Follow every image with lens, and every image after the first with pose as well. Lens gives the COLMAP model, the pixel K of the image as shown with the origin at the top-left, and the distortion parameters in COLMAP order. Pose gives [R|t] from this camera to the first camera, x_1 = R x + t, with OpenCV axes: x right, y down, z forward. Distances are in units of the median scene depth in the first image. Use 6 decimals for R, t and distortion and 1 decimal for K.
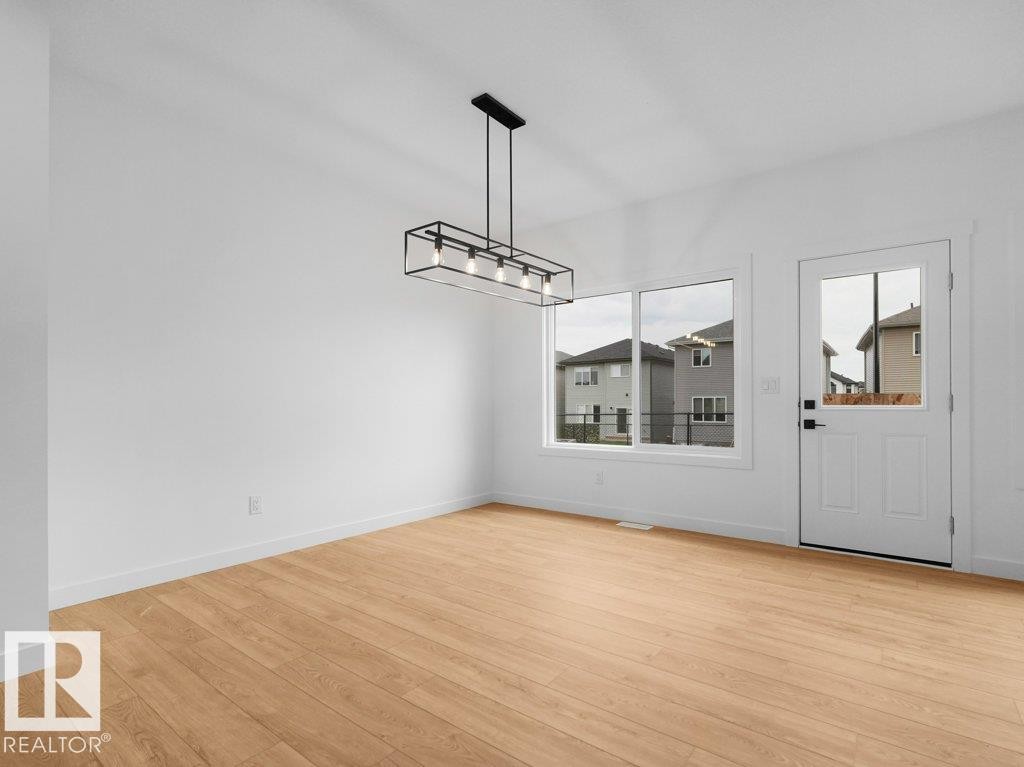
lens RADIAL K [[495.6, 0, 517.8], [0, 495.6, 399.3], [0, 0, 1]] dist [-0.001672, 0.001268]
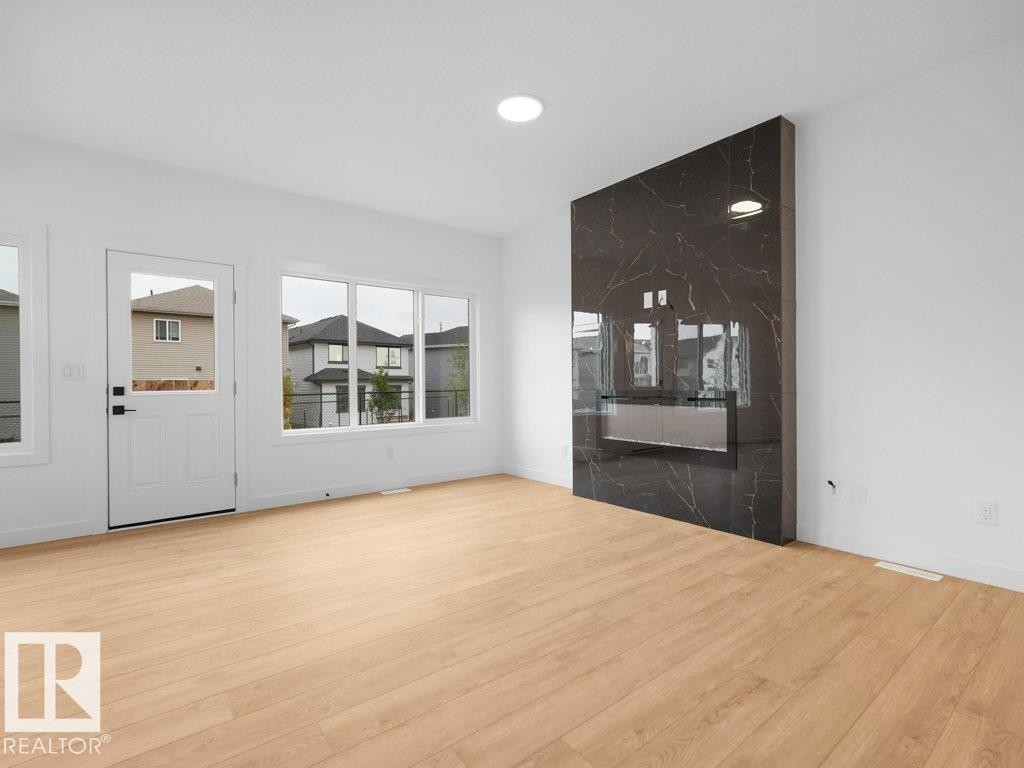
lens RADIAL K [[495.6, 0, 517.6], [0, 495.6, 384.4], [0, 0, 1]] dist [-0.001672, 0.001268]
pose [[0.253350, -0.004855, 0.967362, -0.232597], [0.001543, 0.999988, 0.004615, -0.007929], [-0.967373, 0.000323, 0.253355, -0.078936]]
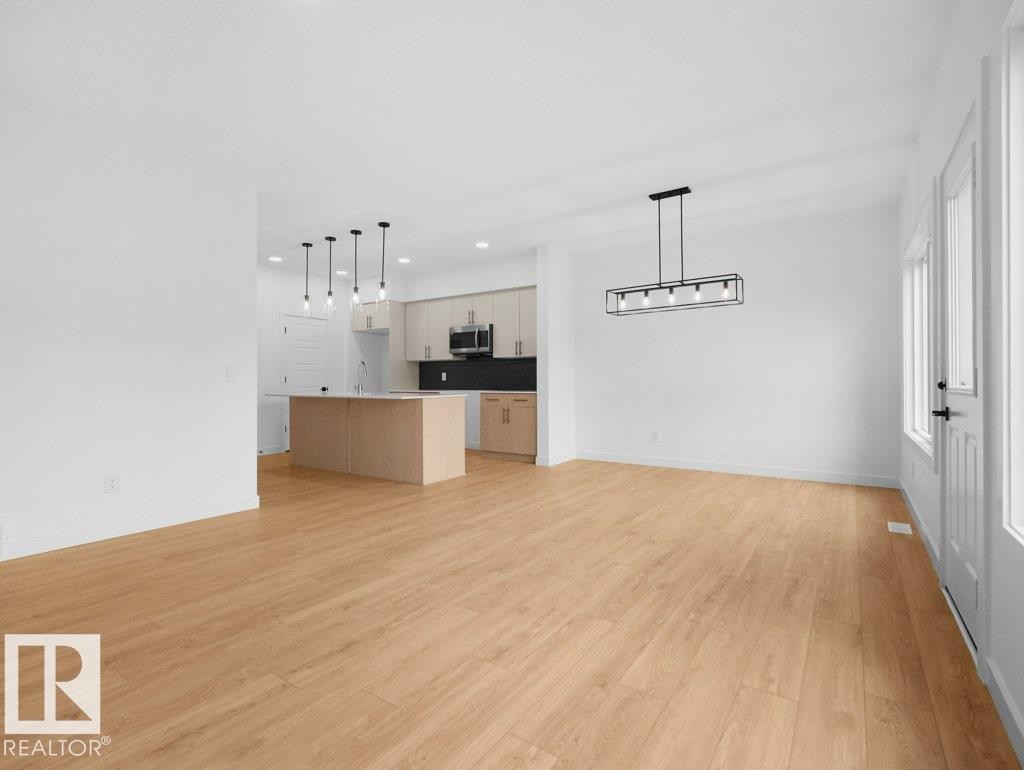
lens RADIAL K [[489.0, 0, 522.2], [0, 489.0, 375.0], [0, 0, 1]] dist [-0.004467, -0.000534]
pose [[0.055006, -0.015314, -0.998369, 1.399371], [0.009619, 0.999844, -0.014807, 0.004126], [0.998440, -0.008789, 0.055145, 0.436606]]
